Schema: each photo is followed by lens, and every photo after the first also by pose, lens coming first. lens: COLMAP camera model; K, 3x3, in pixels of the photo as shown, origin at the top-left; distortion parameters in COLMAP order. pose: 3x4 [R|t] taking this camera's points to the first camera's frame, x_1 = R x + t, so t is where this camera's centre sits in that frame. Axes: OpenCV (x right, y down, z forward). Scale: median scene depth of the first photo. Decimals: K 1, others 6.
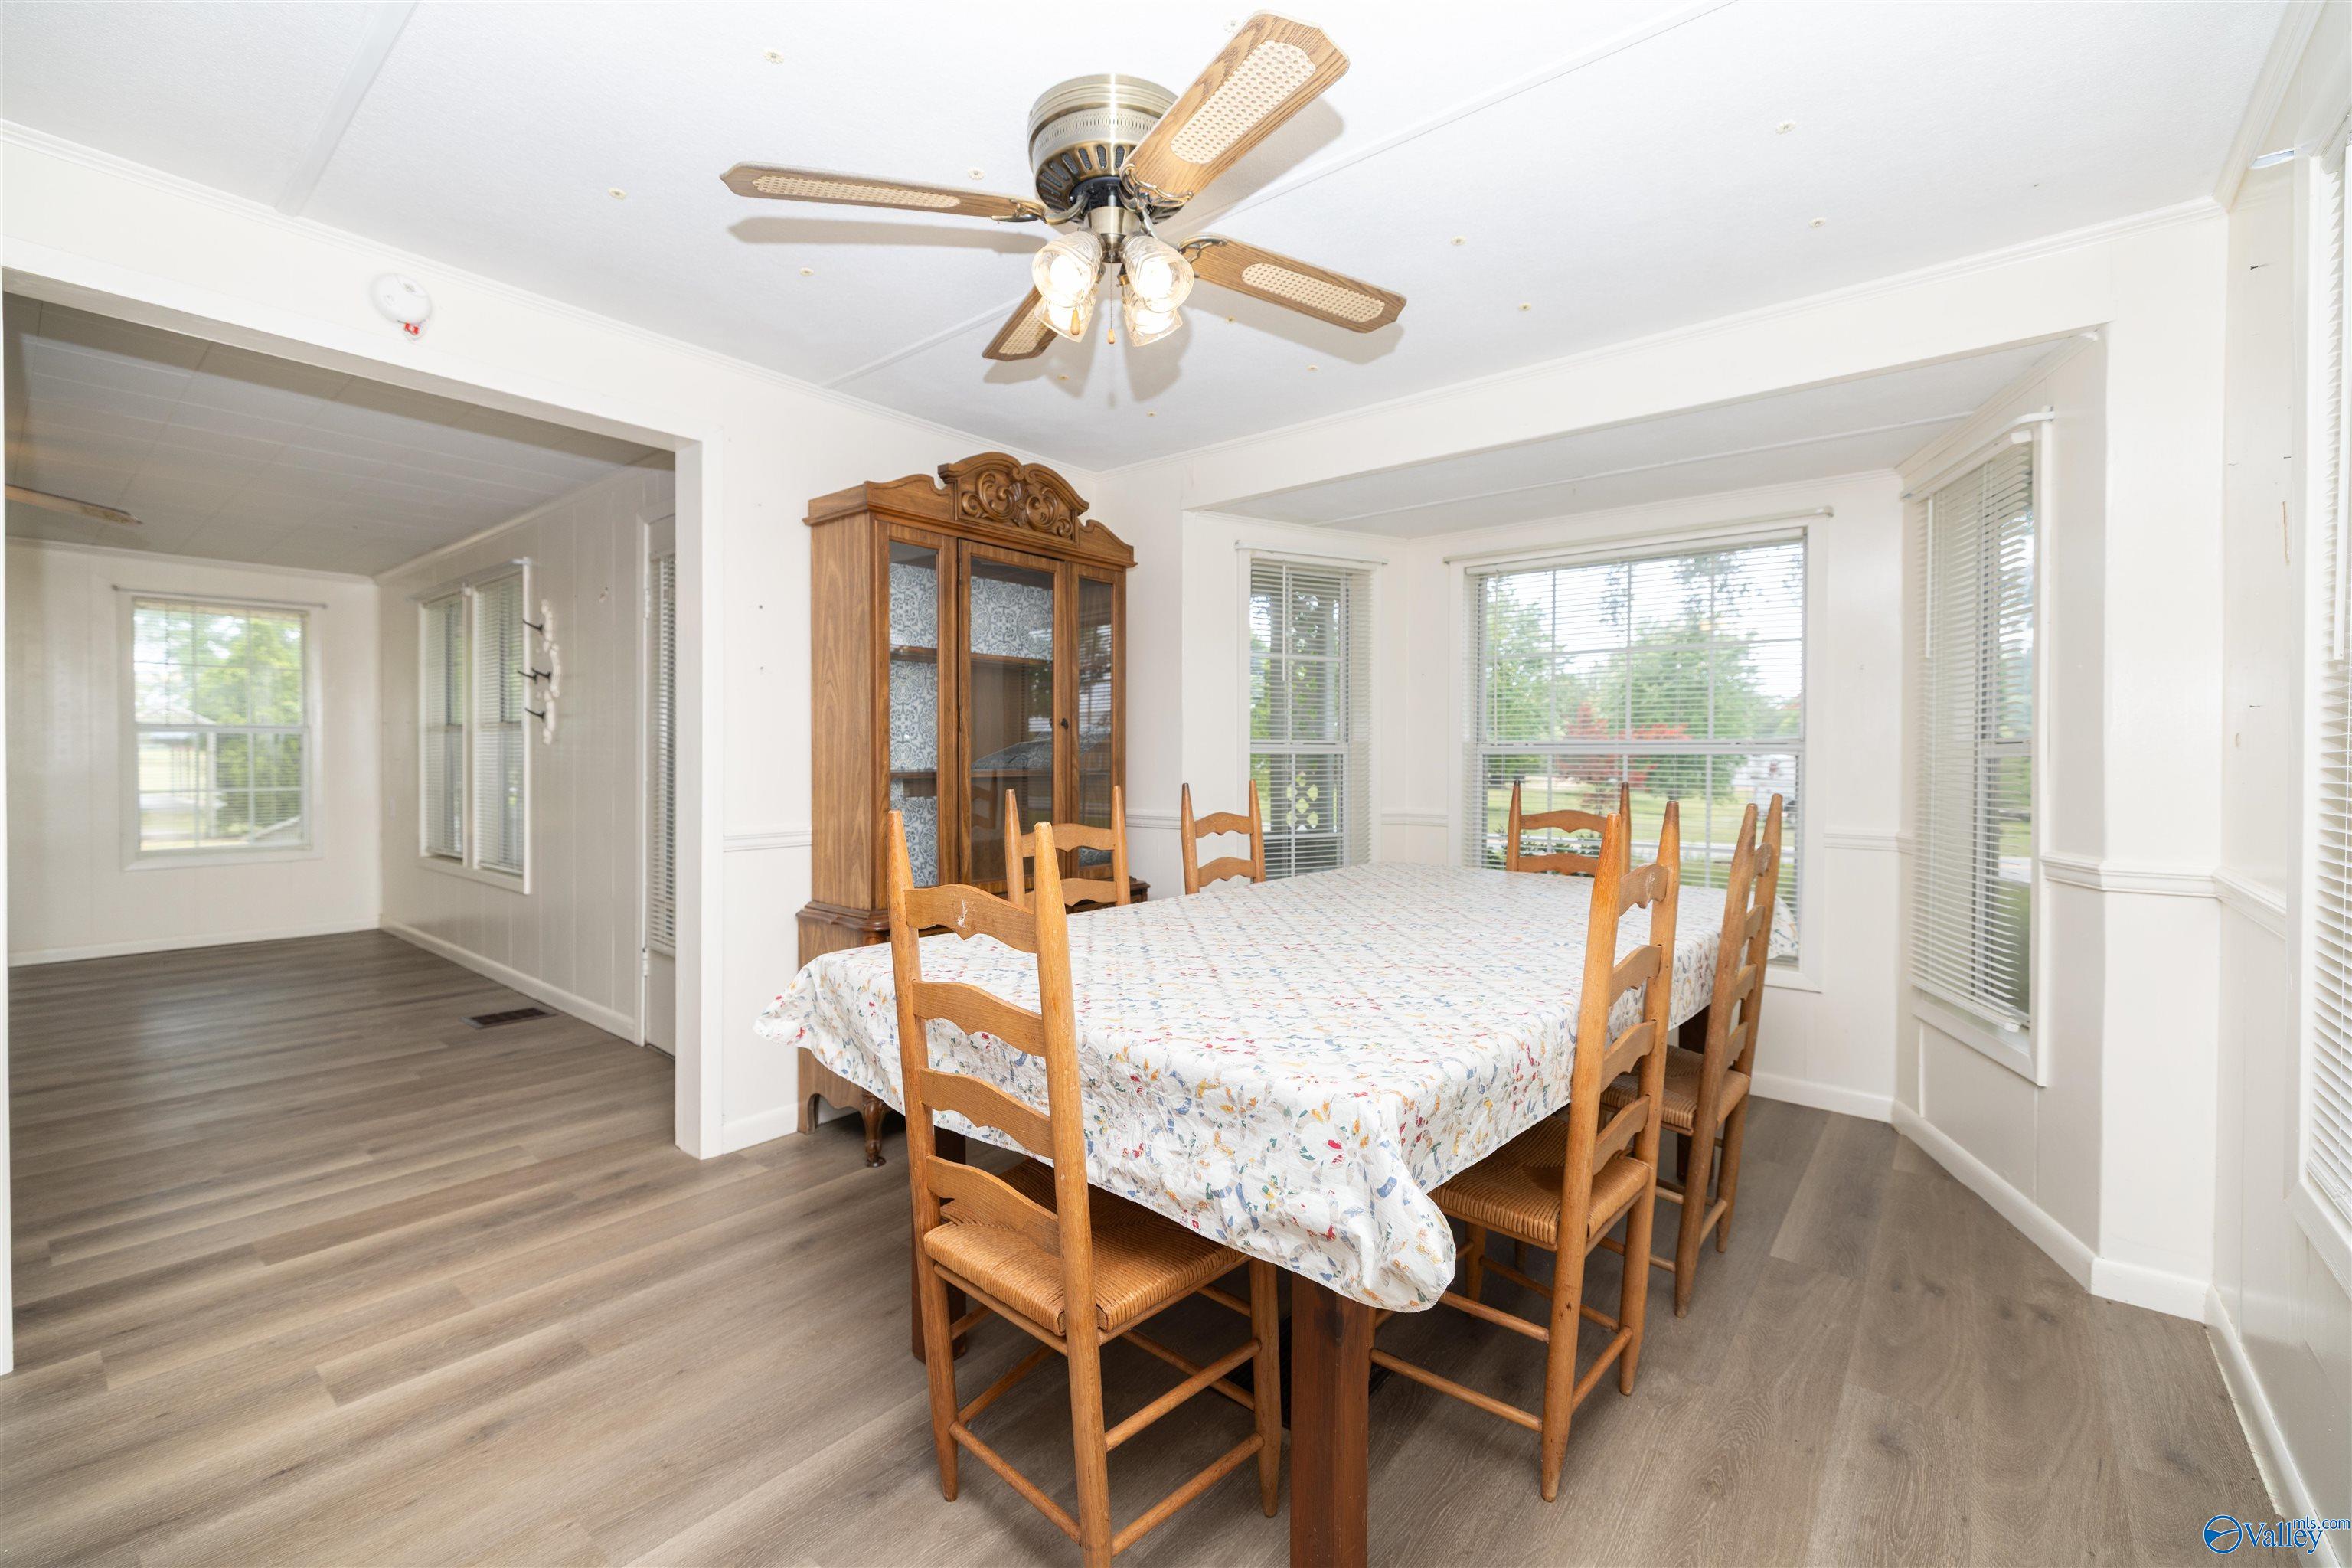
lens RADIAL K [[981.7, 0, 1174.0], [0, 981.7, 769.8], [0, 0, 1]] dist [-0.001642, 0.000242]
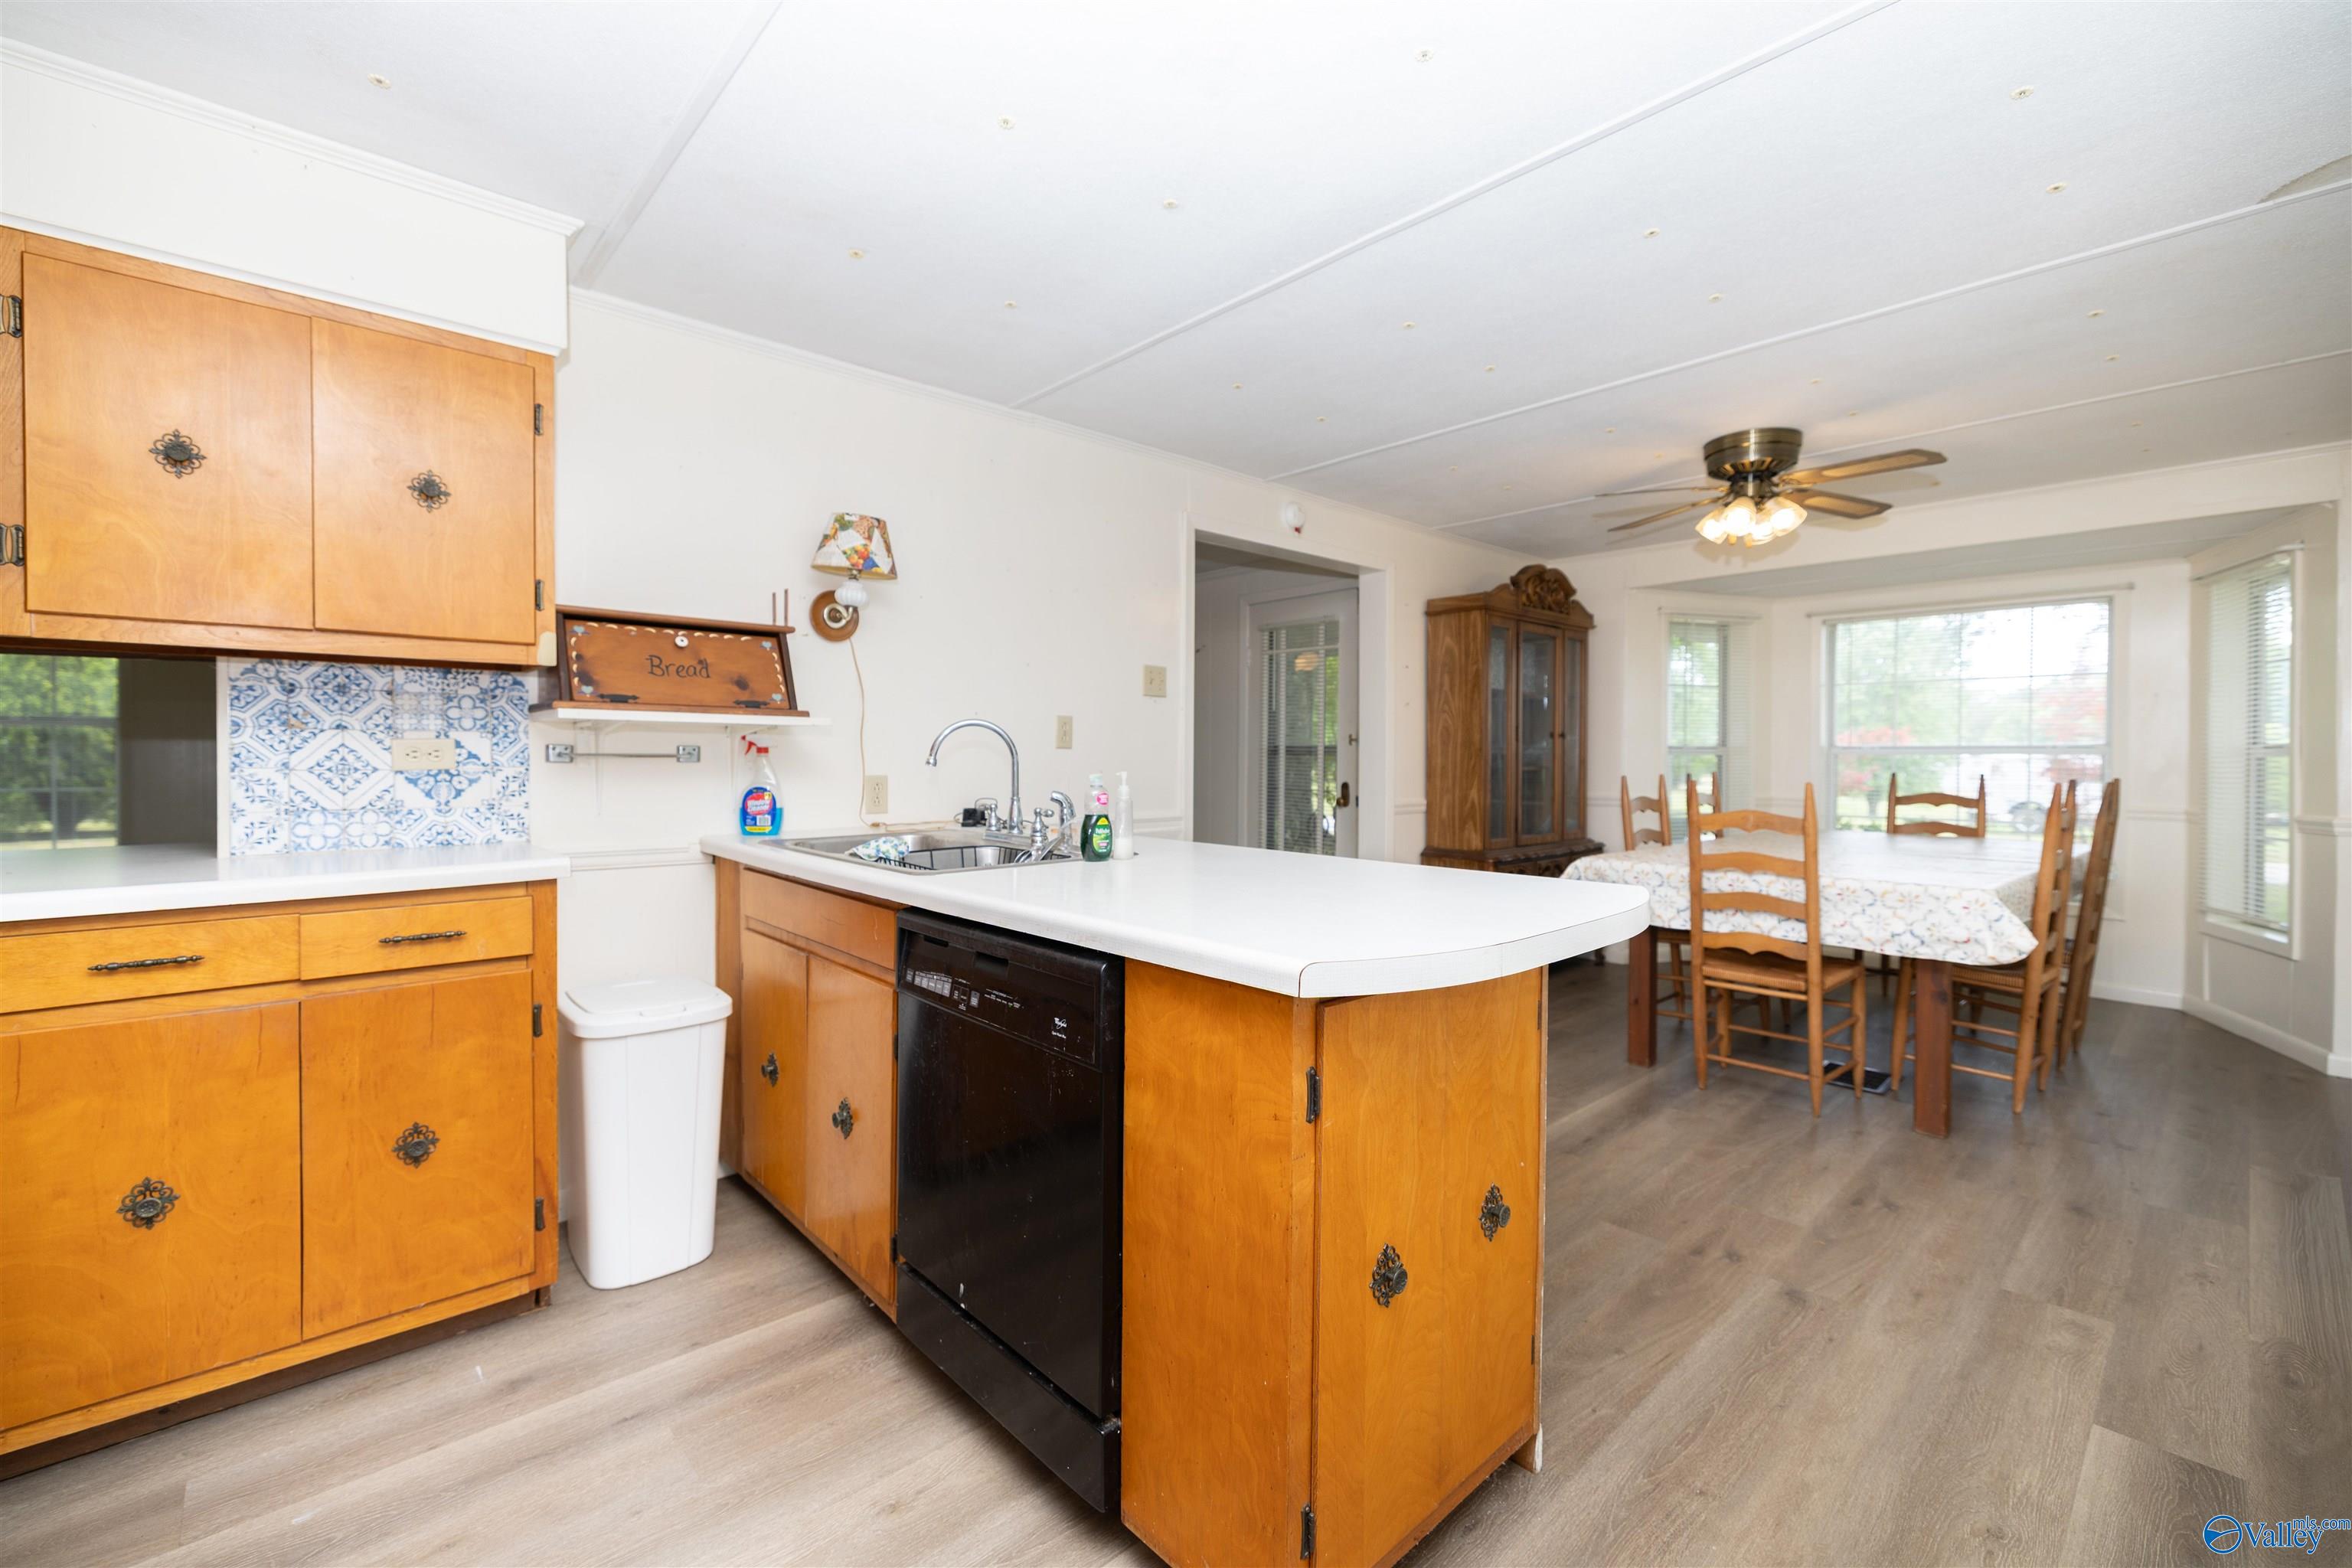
lens RADIAL K [[981.7, 0, 1174.0], [0, 981.7, 769.8], [0, 0, 1]] dist [-0.001642, 0.000242]
pose [[0.989820, 0.000144, -0.142325, -0.564456], [-0.000290, 0.999999, -0.001003, 0.009077], [0.142325, 0.001034, 0.989819, -0.680669]]
